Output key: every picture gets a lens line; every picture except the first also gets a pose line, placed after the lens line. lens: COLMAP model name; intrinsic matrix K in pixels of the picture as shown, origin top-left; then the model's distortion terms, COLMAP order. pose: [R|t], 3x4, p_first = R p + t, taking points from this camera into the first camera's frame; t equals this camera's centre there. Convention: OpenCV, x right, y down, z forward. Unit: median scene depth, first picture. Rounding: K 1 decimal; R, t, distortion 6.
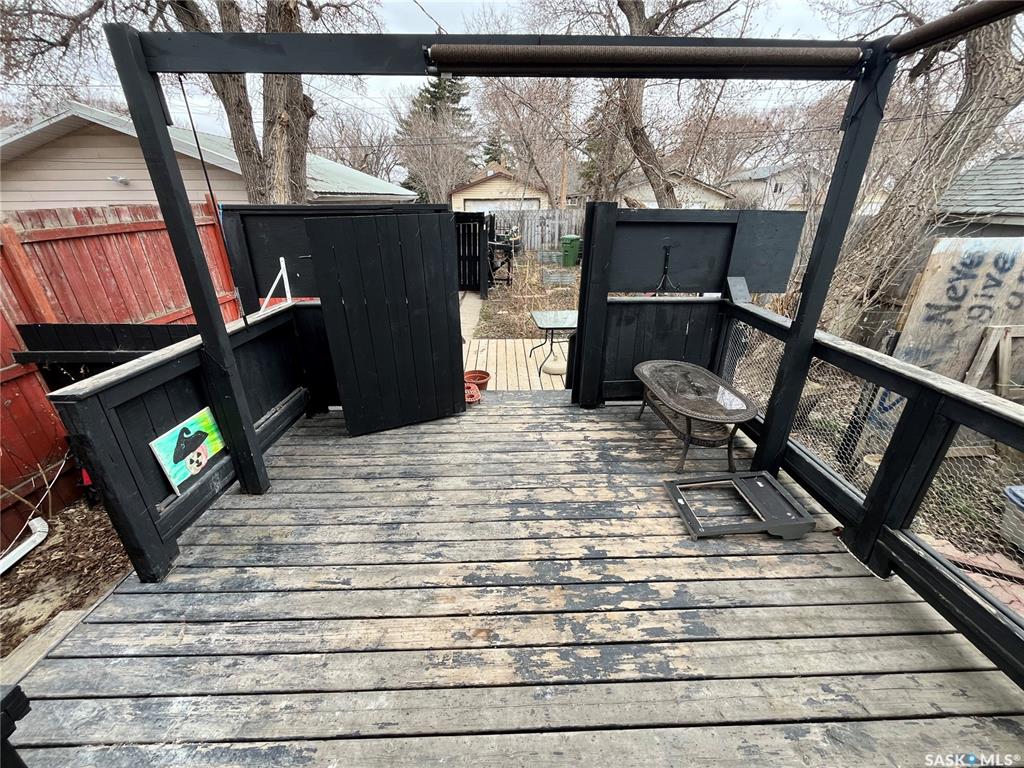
lens RADIAL K [[413.8, 0, 509.1], [0, 413.8, 383.4], [0, 0, 1]] dist [-0.001146, -0.000496]
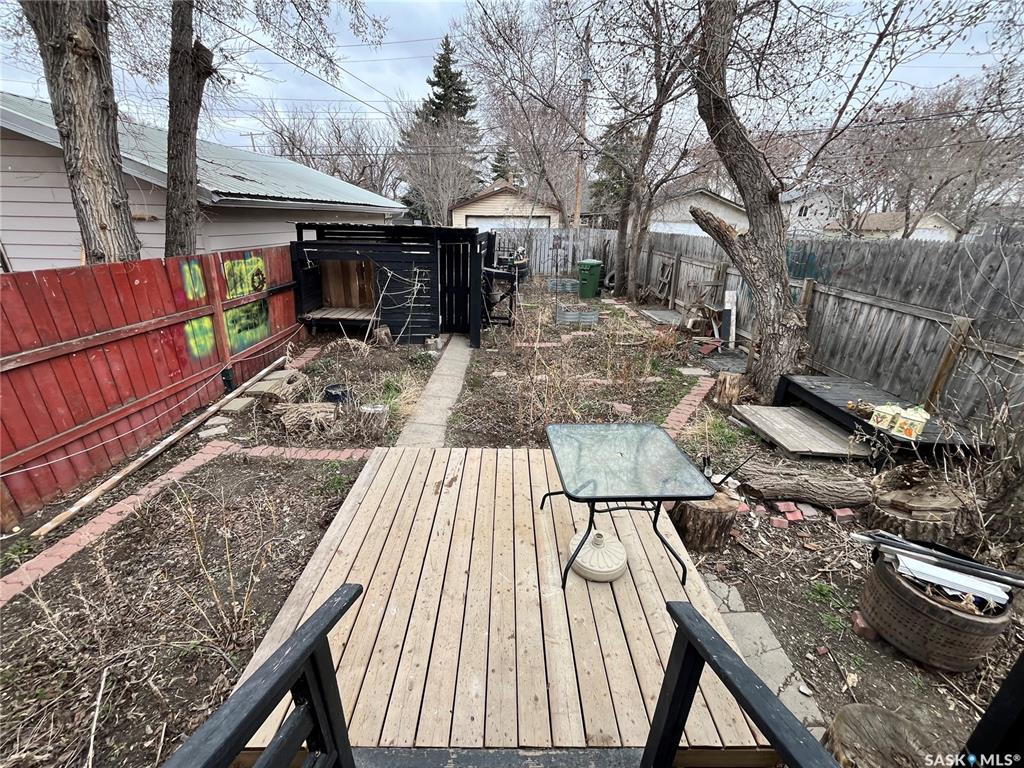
lens RADIAL K [[413.8, 0, 509.1], [0, 413.8, 383.4], [0, 0, 1]] dist [-0.001146, -0.000496]
pose [[0.999663, 0.024152, -0.009479, 0.006219], [-0.024512, 0.998904, -0.039876, -0.102664], [0.008506, 0.040095, 0.999160, 0.255341]]
